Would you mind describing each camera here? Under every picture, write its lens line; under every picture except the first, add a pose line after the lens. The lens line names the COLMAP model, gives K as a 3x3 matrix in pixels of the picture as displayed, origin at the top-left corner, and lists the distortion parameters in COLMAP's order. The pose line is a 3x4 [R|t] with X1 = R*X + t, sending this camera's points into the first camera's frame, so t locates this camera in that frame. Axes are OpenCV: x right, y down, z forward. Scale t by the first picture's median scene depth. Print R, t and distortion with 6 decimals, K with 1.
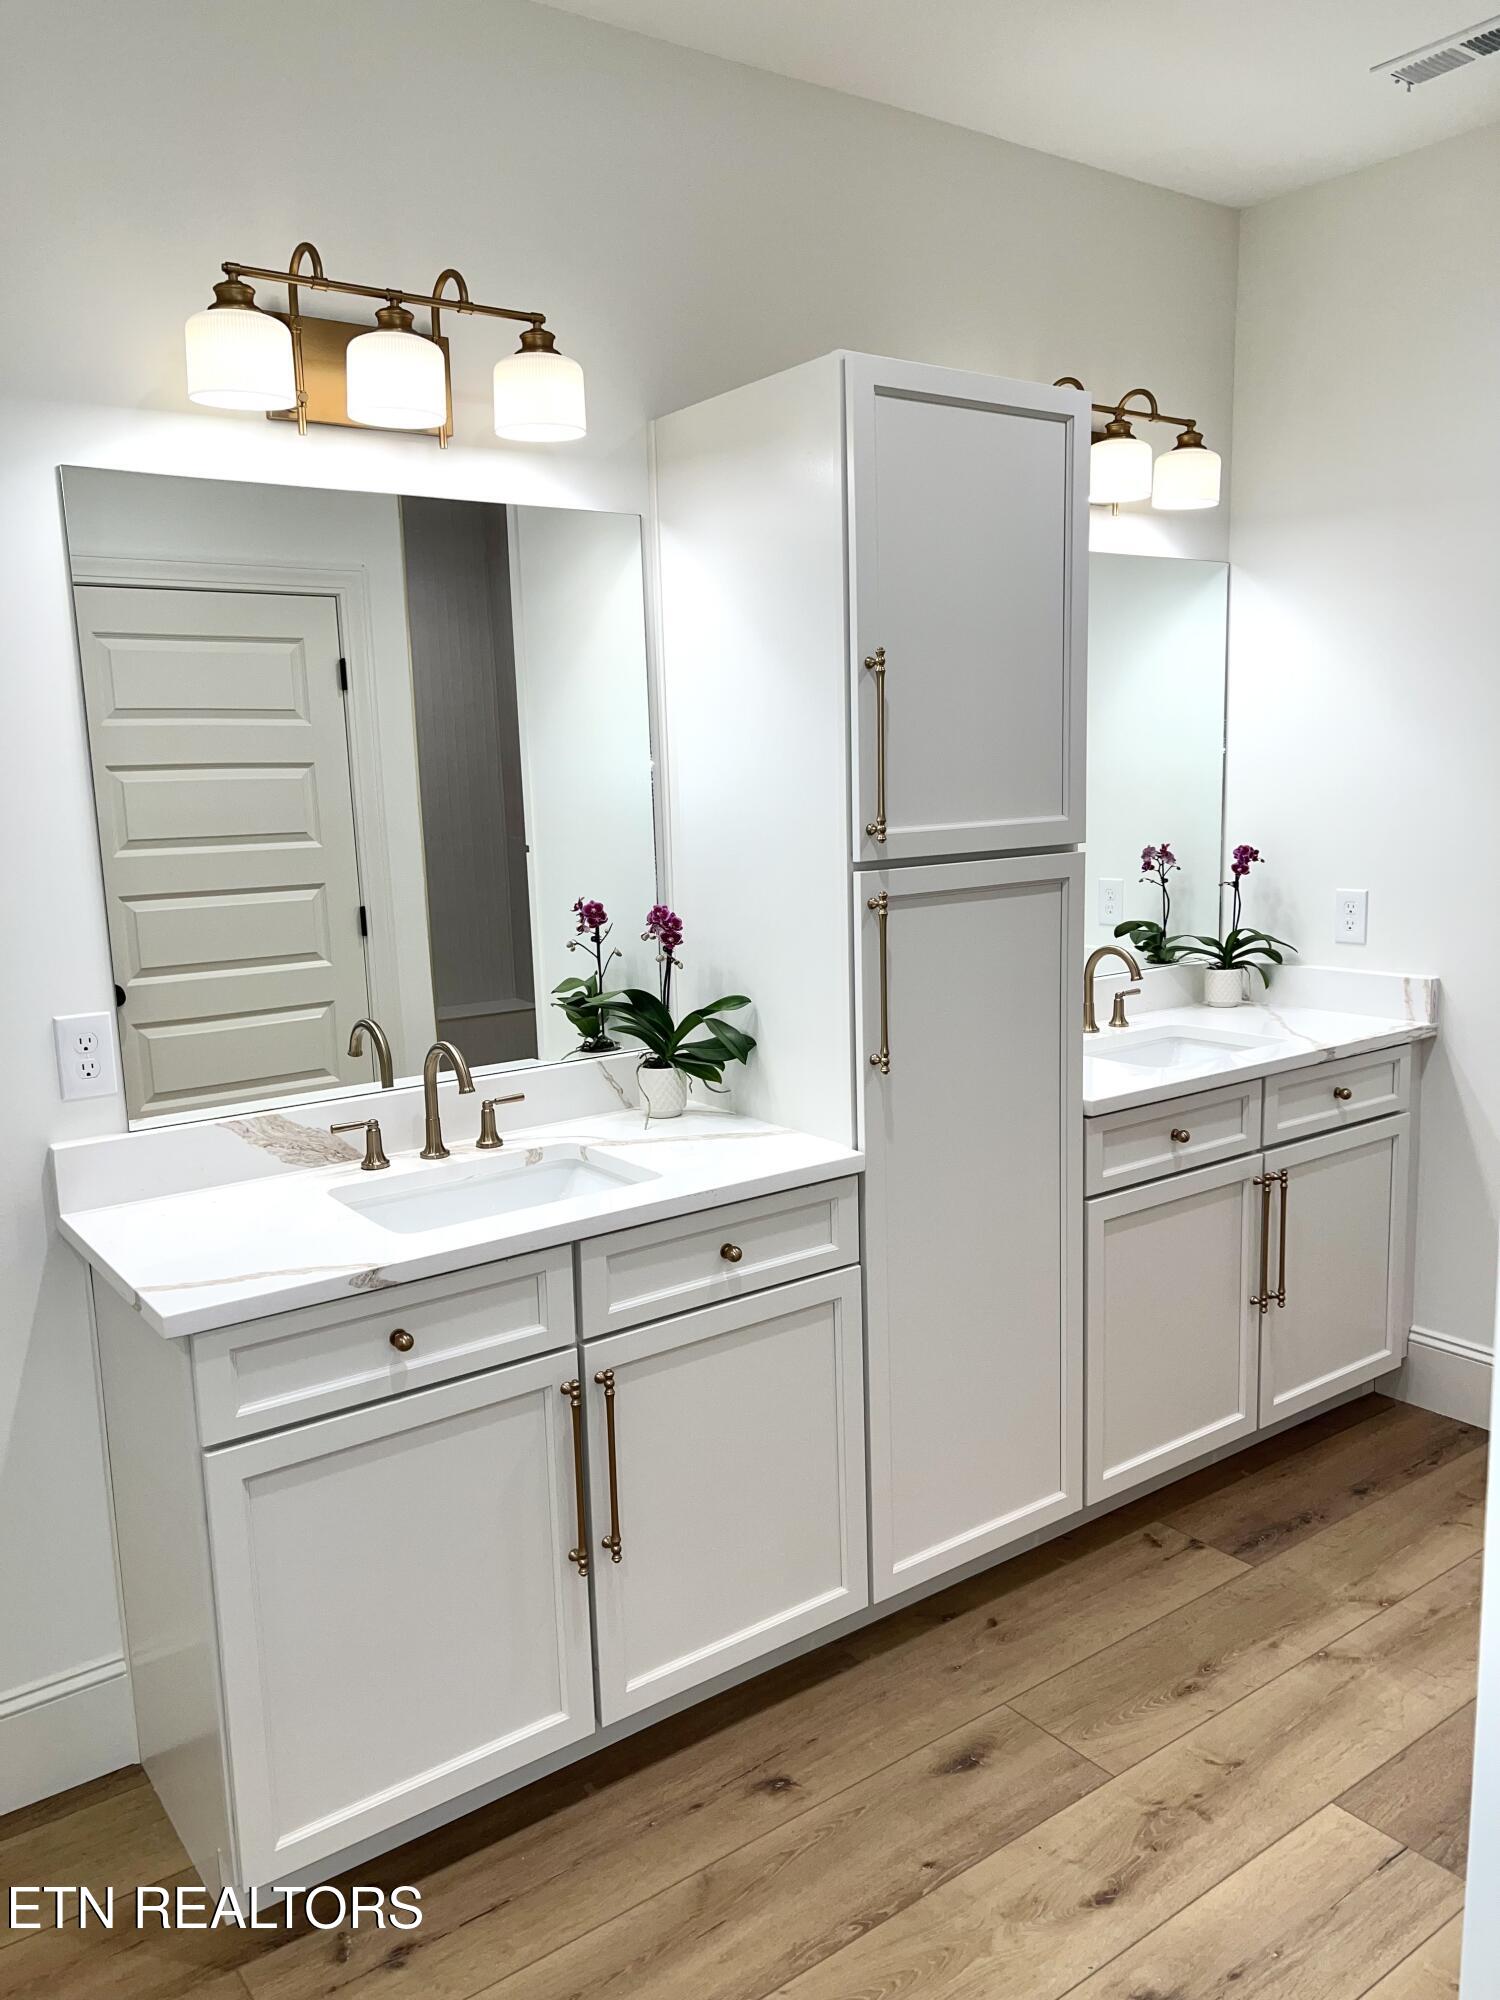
lens RADIAL K [[1485.5, 0, 753.5], [0, 1485.5, 1001.0], [0, 0, 1]] dist [0.045977, -0.054535]
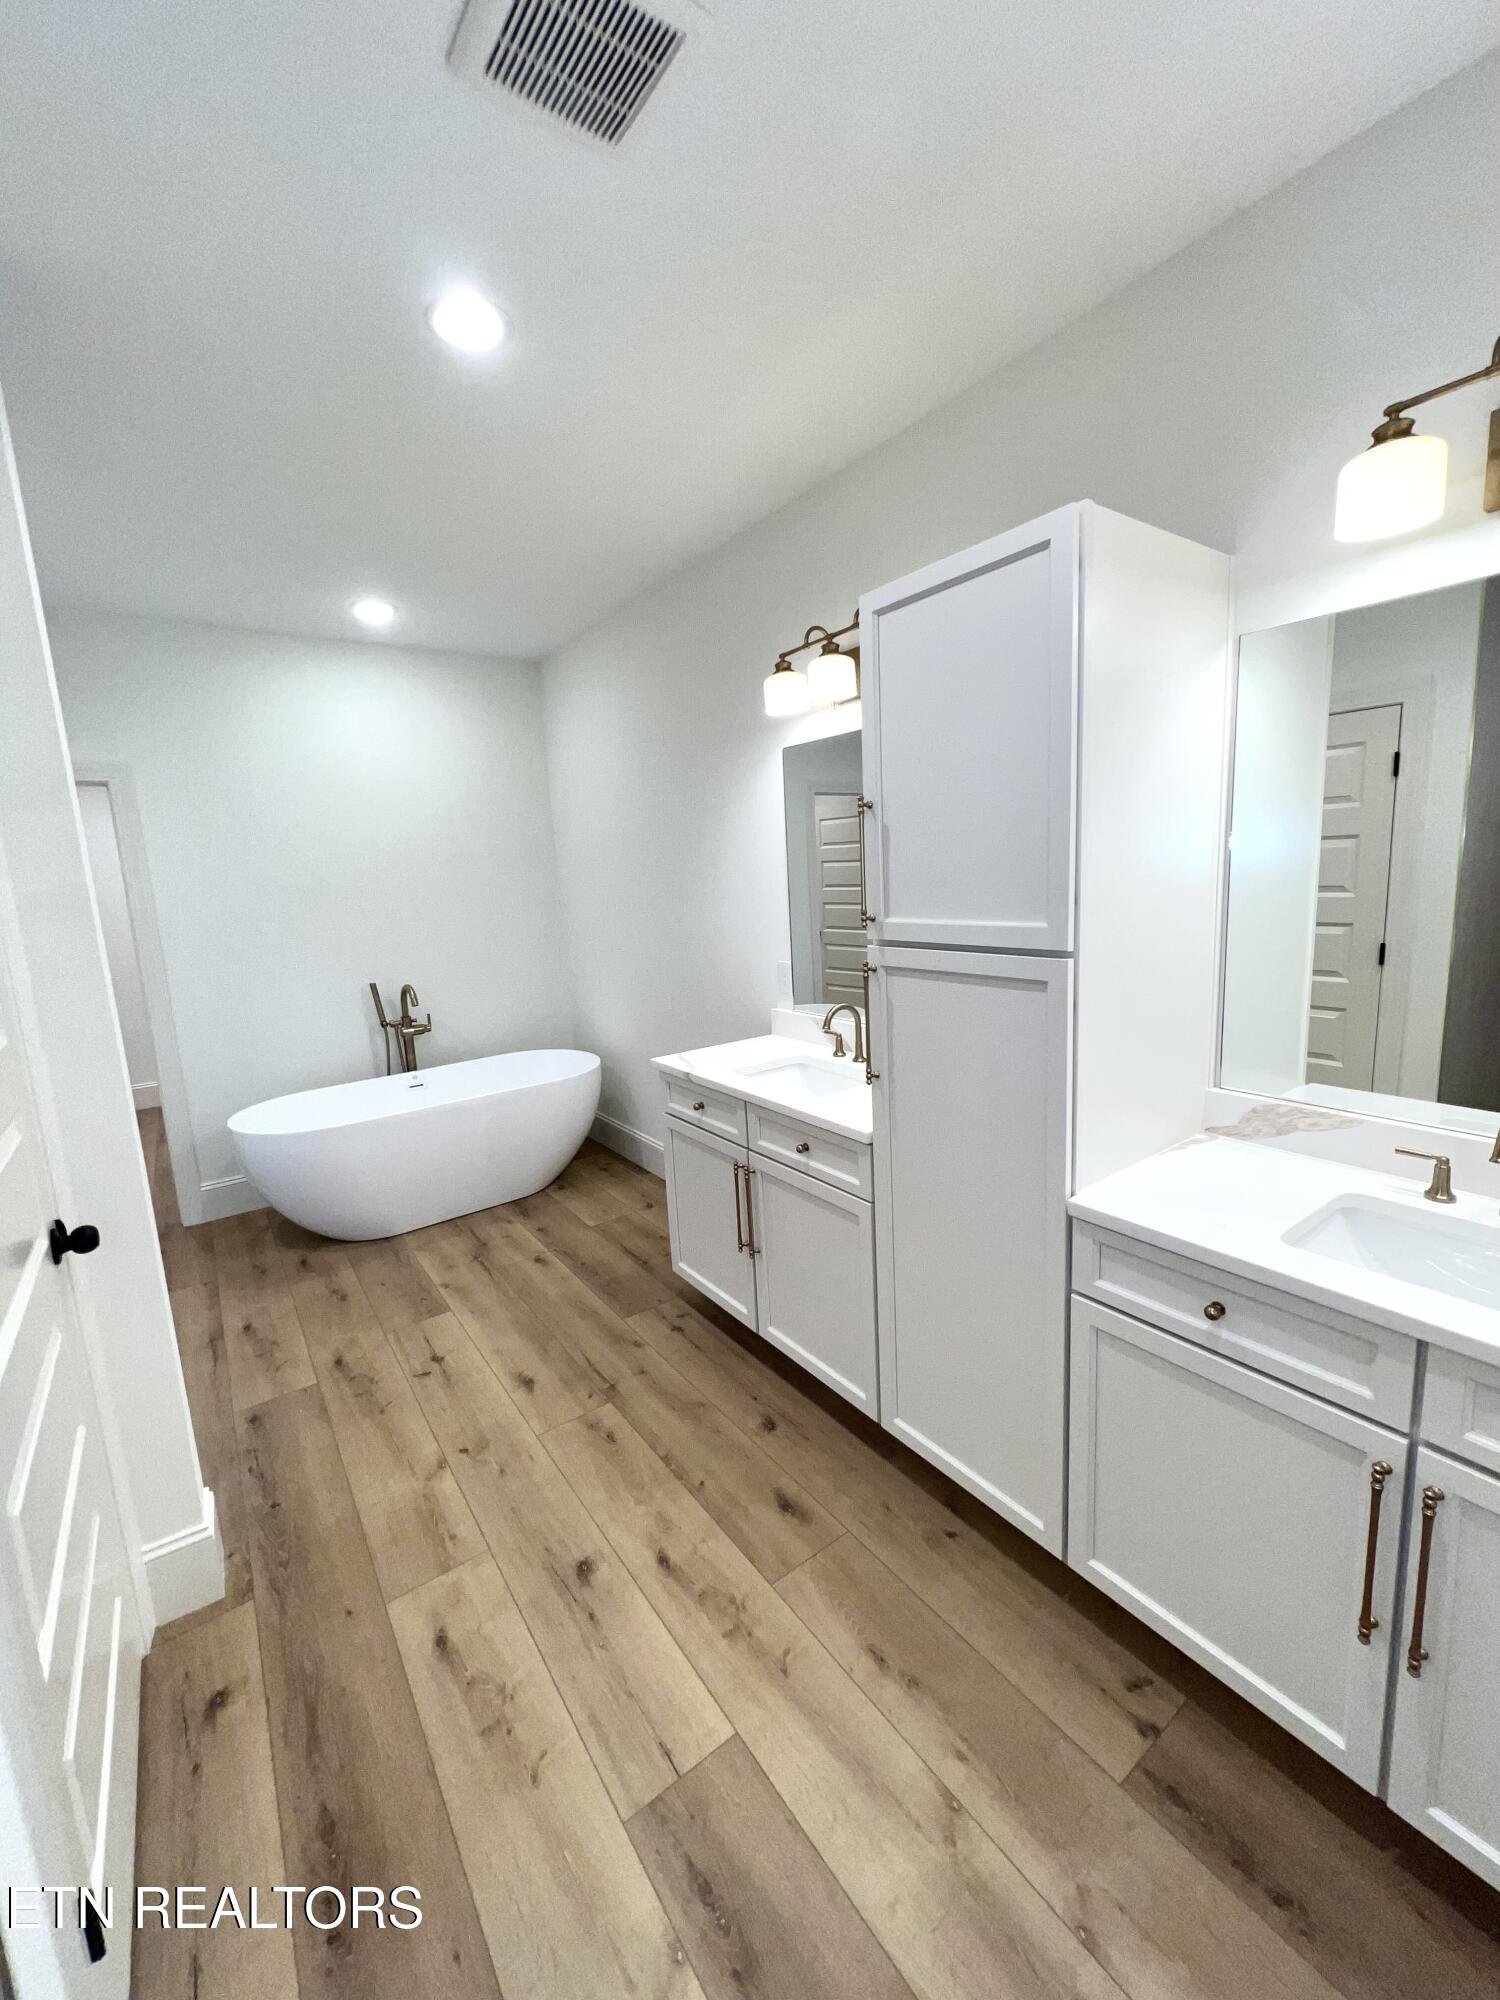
lens RADIAL K [[805.2, 0, 762.1], [0, 805.2, 1000.1], [0, 0, 1]] dist [-0.000587, 0.000516]
pose [[0.002019, 0.192478, -0.981299, 0.881646], [-0.110805, 0.975302, 0.191074, -0.178280], [0.993840, 0.108347, 0.023297, 0.898504]]
